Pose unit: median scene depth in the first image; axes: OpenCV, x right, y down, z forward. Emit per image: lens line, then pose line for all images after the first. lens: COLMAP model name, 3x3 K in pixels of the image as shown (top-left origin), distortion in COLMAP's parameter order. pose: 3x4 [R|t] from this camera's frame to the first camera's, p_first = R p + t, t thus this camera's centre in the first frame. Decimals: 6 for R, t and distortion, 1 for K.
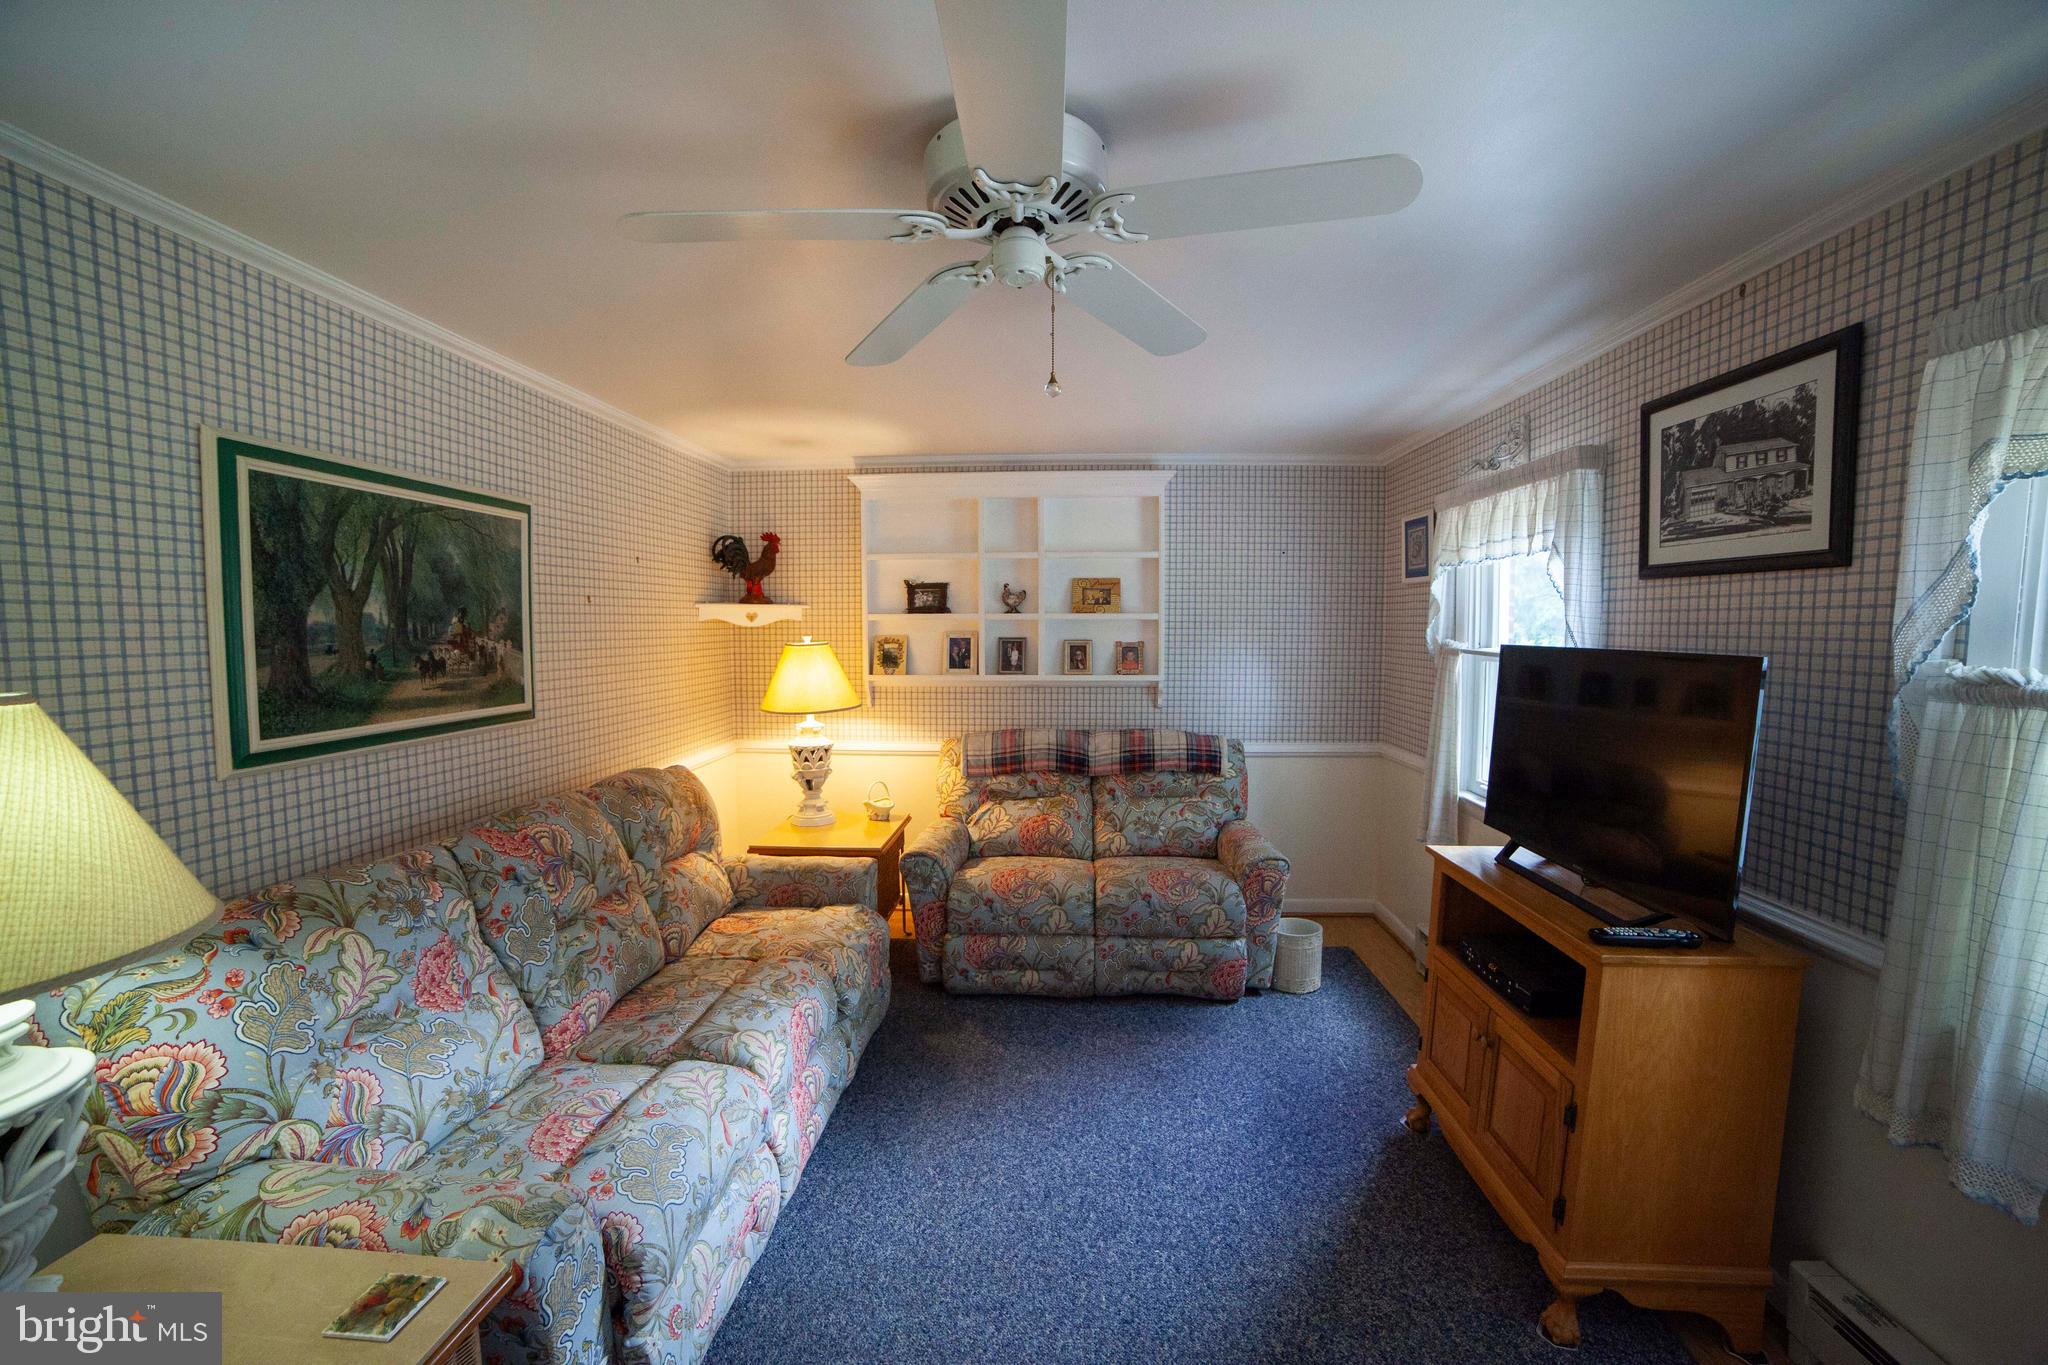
lens RADIAL K [[827.3, 0, 1026.9], [0, 827.3, 704.2], [0, 0, 1]] dist [-0.103668, 0.036575]
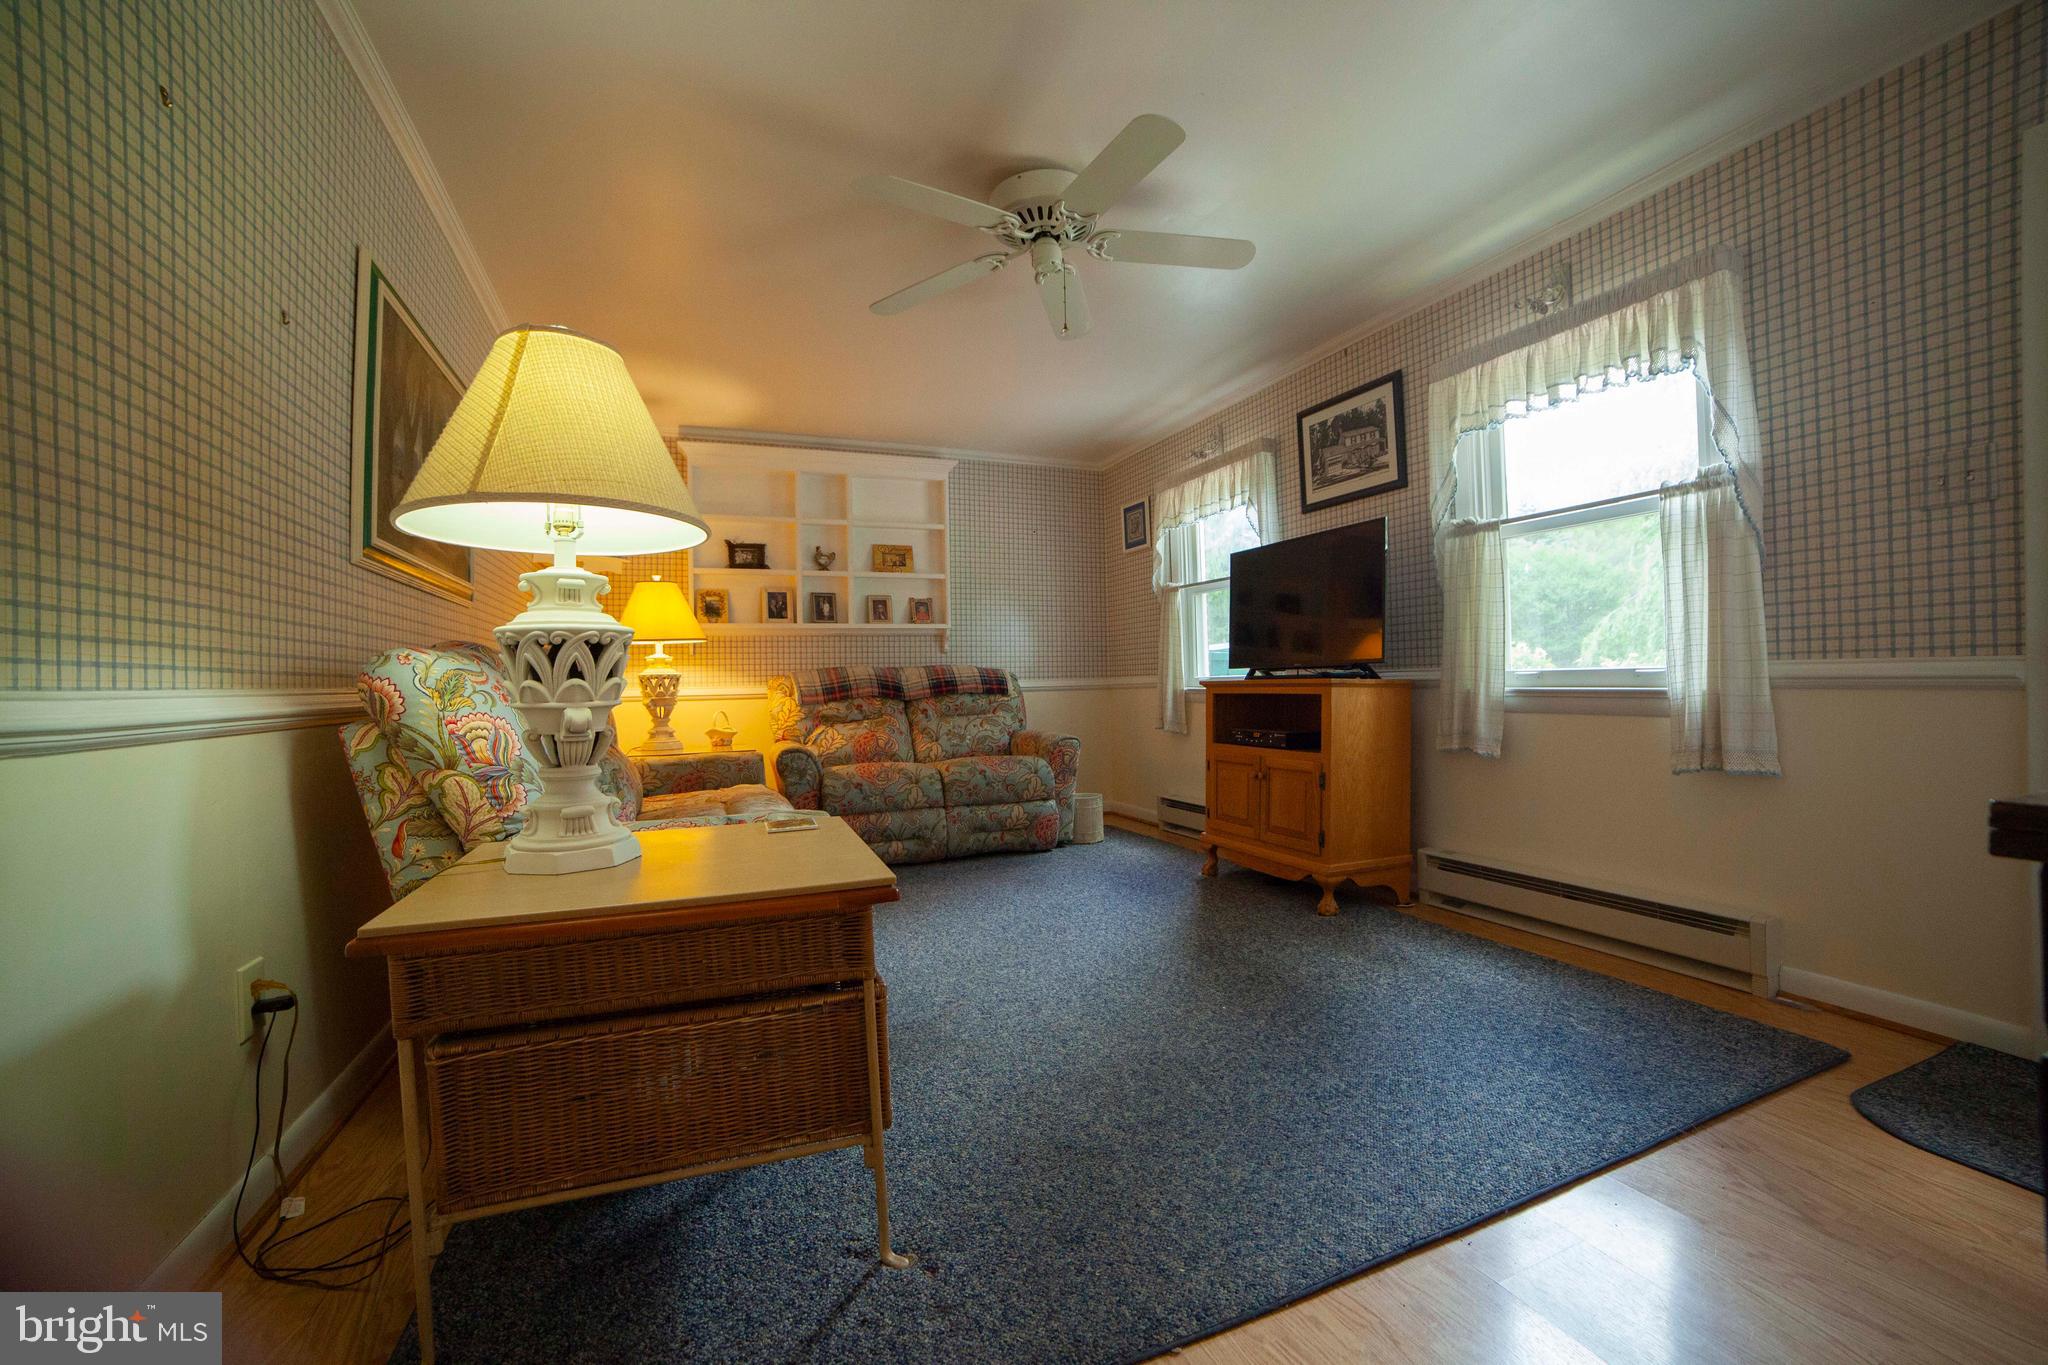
lens RADIAL K [[827.3, 0, 1026.9], [0, 827.3, 704.2], [0, 0, 1]] dist [-0.103668, 0.036575]
pose [[0.899898, -0.025058, 0.435379, -0.347278], [0.057845, 0.996385, -0.062217, 0.213821], [-0.432246, 0.081174, 0.898095, -0.188162]]
